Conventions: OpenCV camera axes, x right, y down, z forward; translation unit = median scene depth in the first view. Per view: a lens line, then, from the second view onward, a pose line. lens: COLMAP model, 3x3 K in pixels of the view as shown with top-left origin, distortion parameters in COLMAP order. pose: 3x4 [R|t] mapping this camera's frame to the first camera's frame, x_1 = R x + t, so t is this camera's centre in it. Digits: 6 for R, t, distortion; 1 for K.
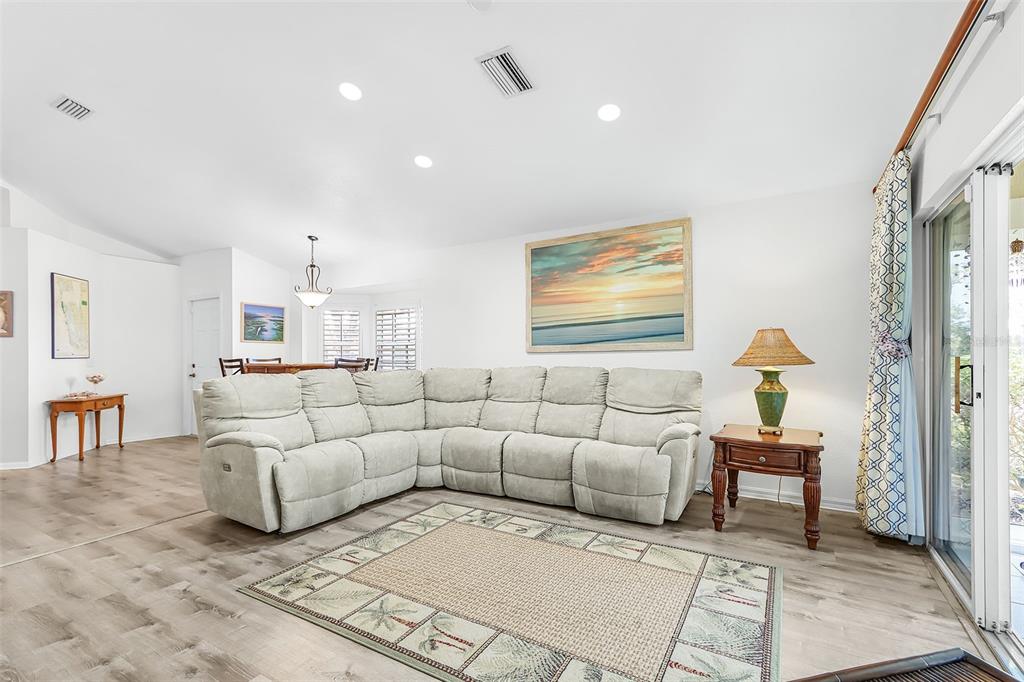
lens RADIAL K [[475.7, 0, 512.9], [0, 475.7, 356.1], [0, 0, 1]] dist [-0.002228, 0.001436]
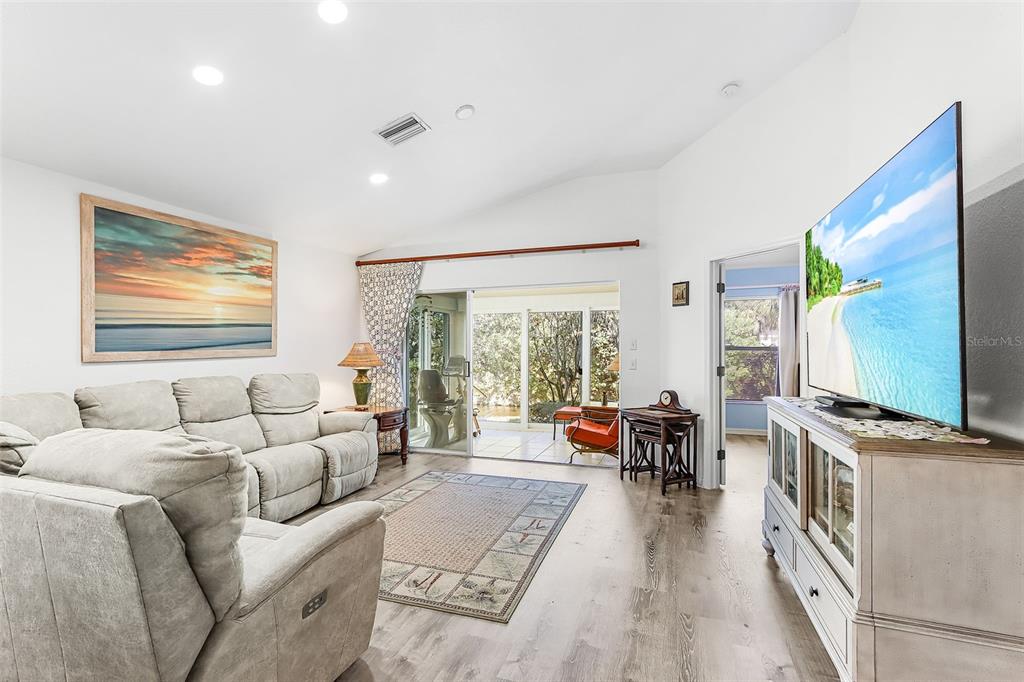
lens RADIAL K [[475.7, 0, 505.4], [0, 475.7, 343.5], [0, 0, 1]] dist [-0.002228, 0.001436]
pose [[-0.207837, 0.013372, 0.978072, -0.782219], [0.008285, 0.999895, -0.011909, -0.022335], [-0.978128, 0.005629, -0.207926, 0.623248]]
